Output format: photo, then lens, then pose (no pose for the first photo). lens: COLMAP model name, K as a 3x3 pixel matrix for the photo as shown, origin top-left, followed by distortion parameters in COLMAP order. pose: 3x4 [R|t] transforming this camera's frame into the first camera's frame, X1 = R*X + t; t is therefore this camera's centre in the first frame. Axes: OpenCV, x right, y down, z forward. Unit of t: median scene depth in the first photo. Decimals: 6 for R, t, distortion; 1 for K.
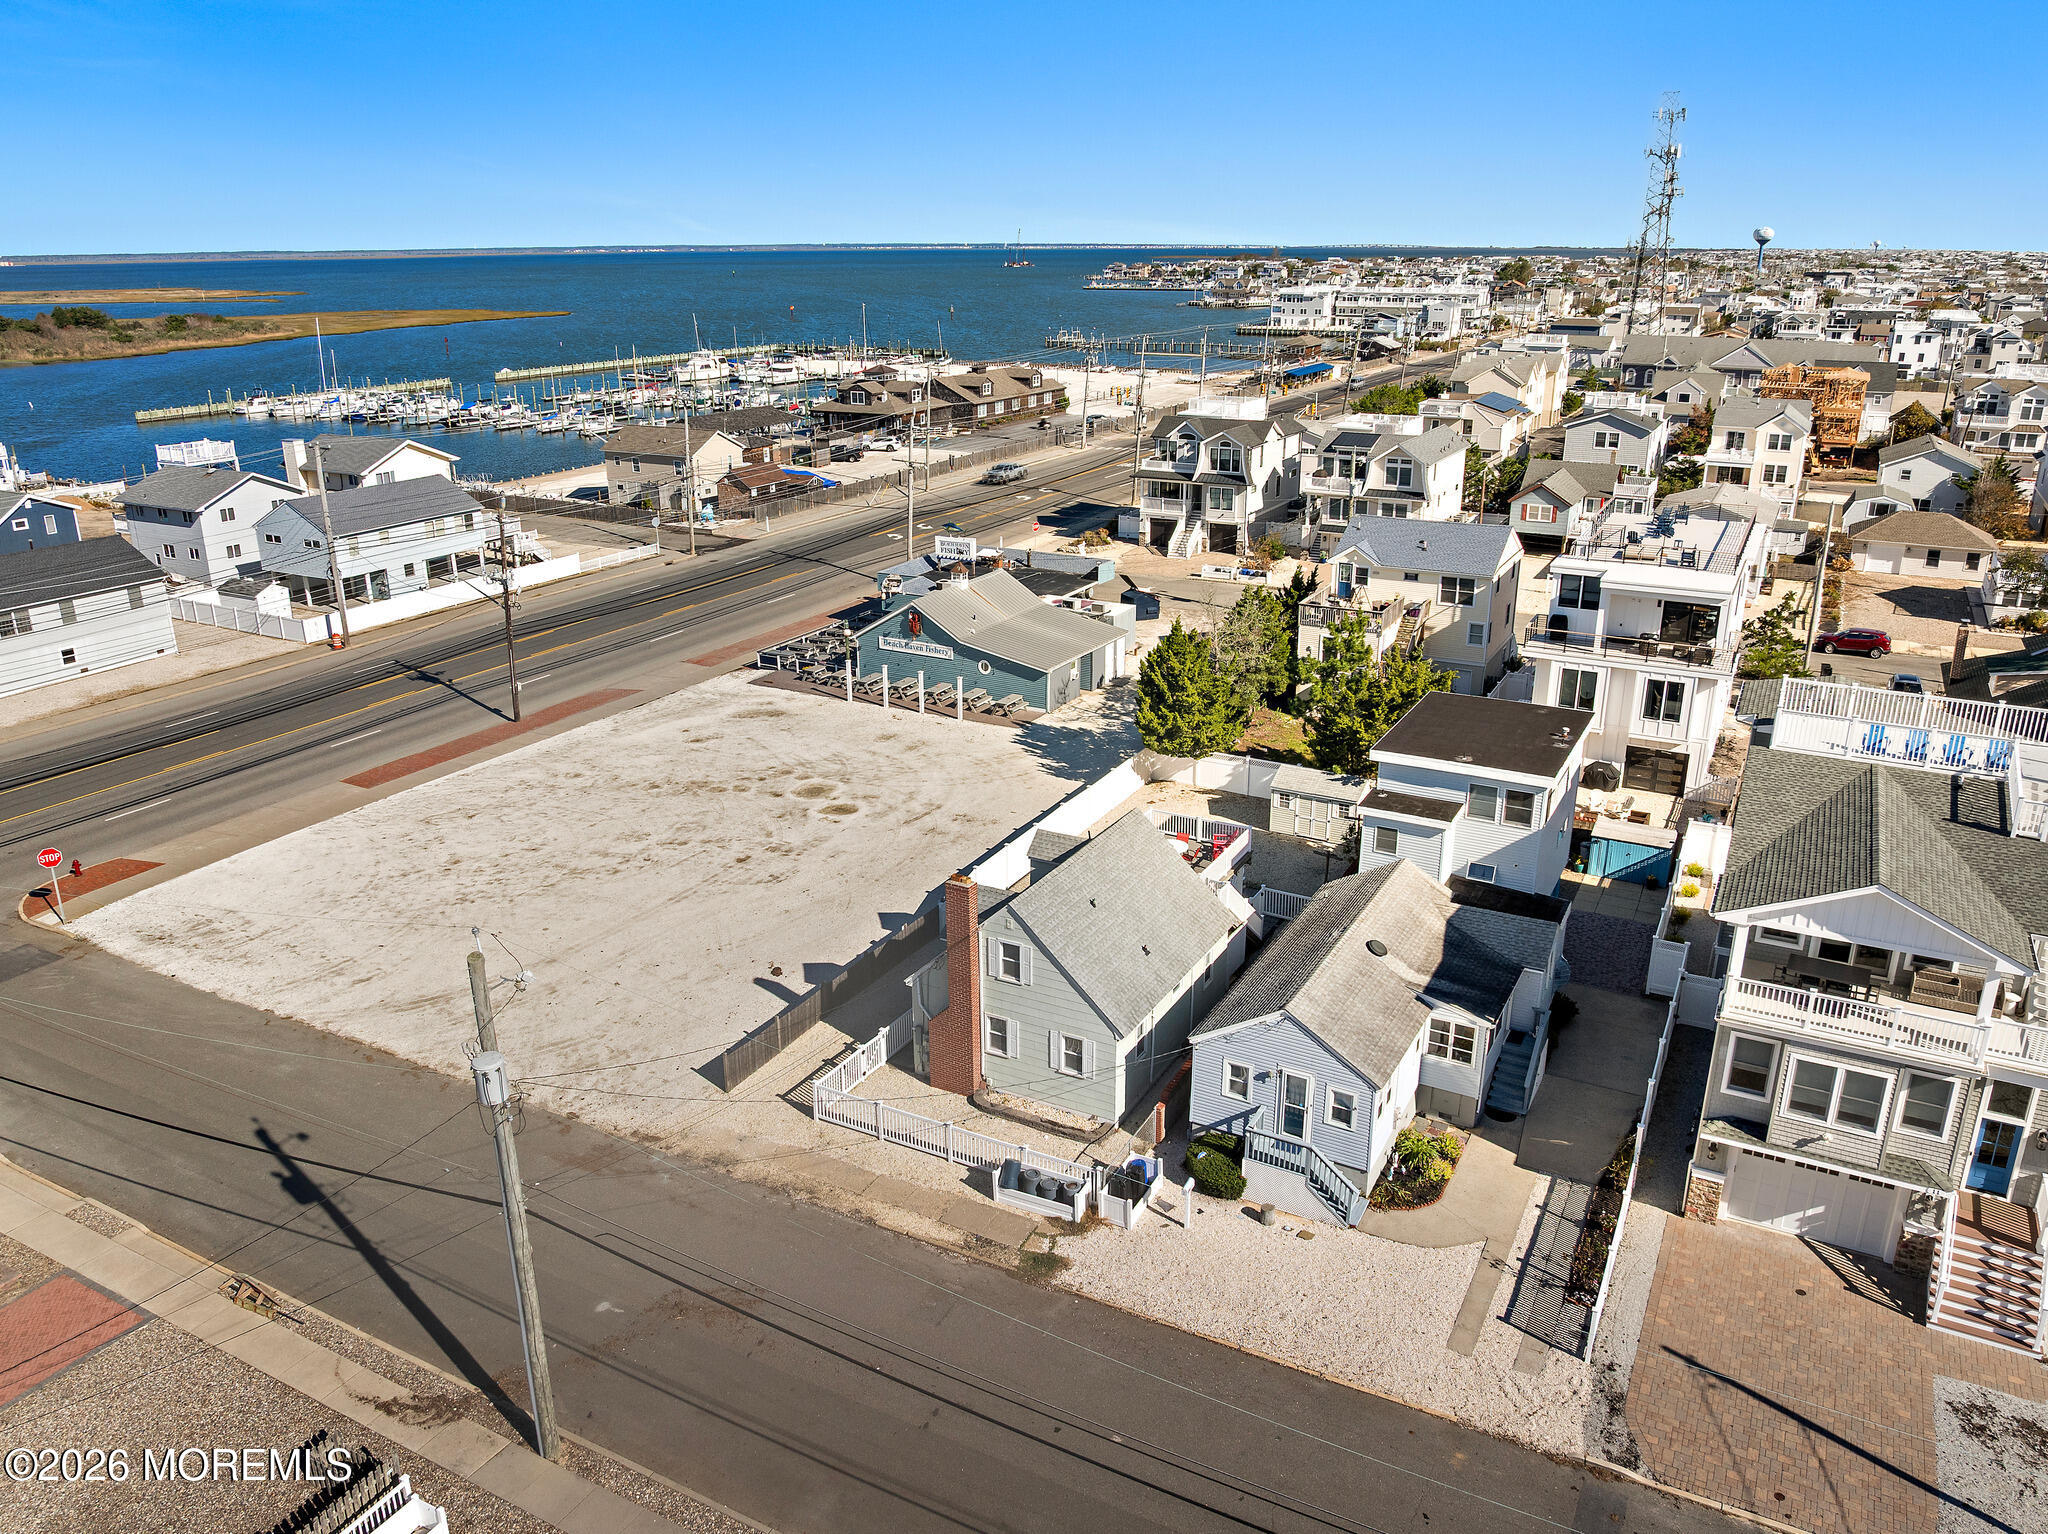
lens RADIAL K [[1487.5, 0, 1029.6], [0, 1487.5, 732.7], [0, 0, 1]] dist [-0.038215, 0.000045]
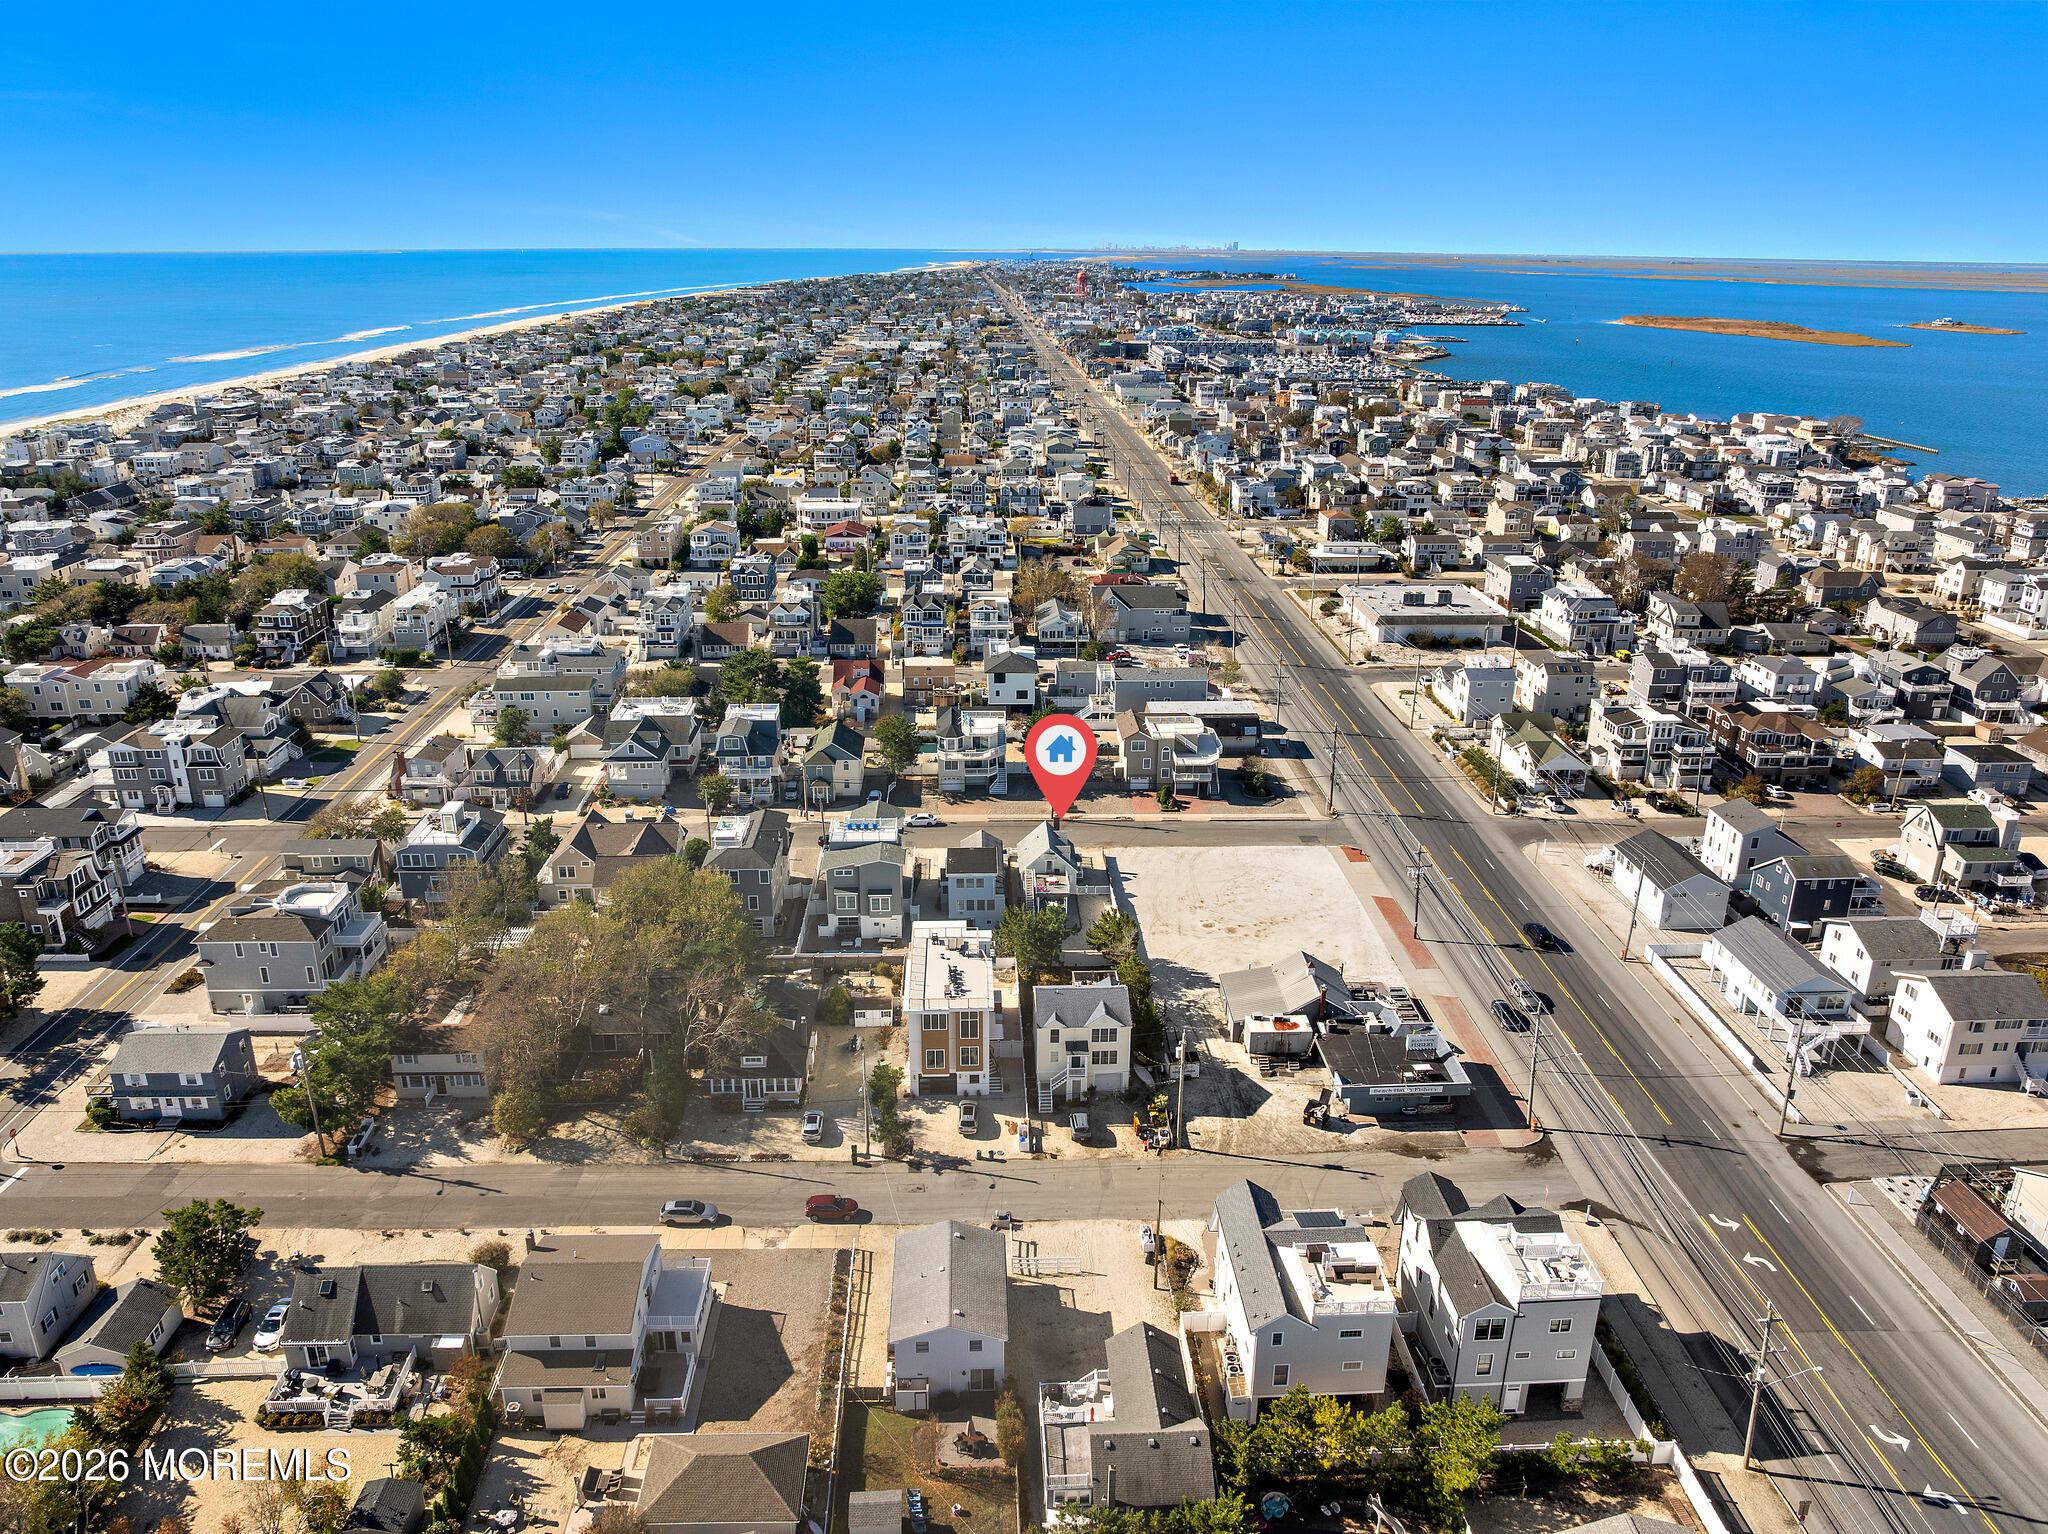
lens RADIAL K [[1444.0, 0, 1031.5], [0, 1444.0, 769.7], [0, 0, 1]] dist [-0.037878, -0.001710]
pose [[-0.856865, 0.175915, -0.484599, 1.052834], [-0.163617, 0.798593, 0.579205, -1.262010], [0.488888, 0.575589, -0.655504, 1.865984]]
